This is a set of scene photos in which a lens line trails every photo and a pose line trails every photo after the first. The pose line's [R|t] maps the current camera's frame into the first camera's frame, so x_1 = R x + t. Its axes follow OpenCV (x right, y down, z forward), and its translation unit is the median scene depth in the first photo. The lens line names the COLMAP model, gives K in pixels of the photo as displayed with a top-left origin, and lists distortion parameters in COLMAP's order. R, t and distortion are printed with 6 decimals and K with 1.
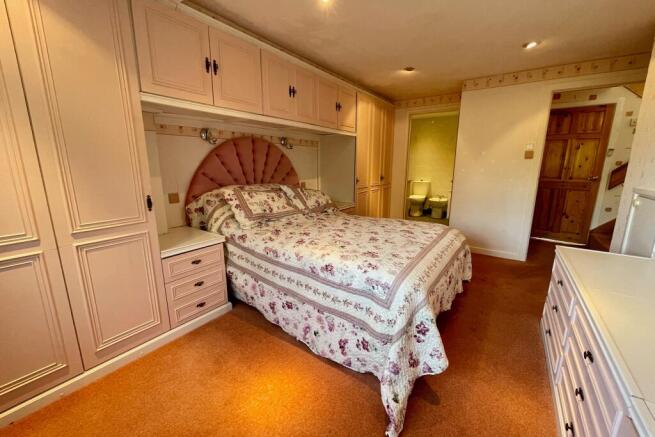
lens RADIAL K [[265.1, 0, 328.4], [0, 265.1, 218.9], [0, 0, 1]] dist [0.019096, 0.000195]
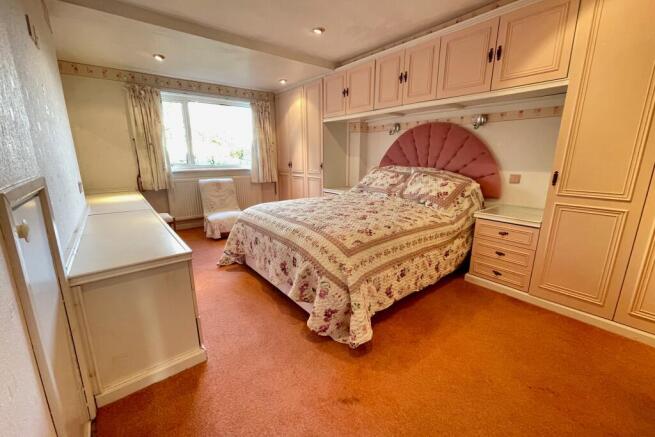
lens RADIAL K [[265.1, 0, 327.6], [0, 265.1, 214.8], [0, 0, 1]] dist [0.019096, 0.000195]
pose [[-0.275262, 0.216610, -0.936649, 0.935855], [-0.197579, 0.940742, 0.275621, -0.180519], [0.940847, 0.260930, -0.216153, 0.975182]]
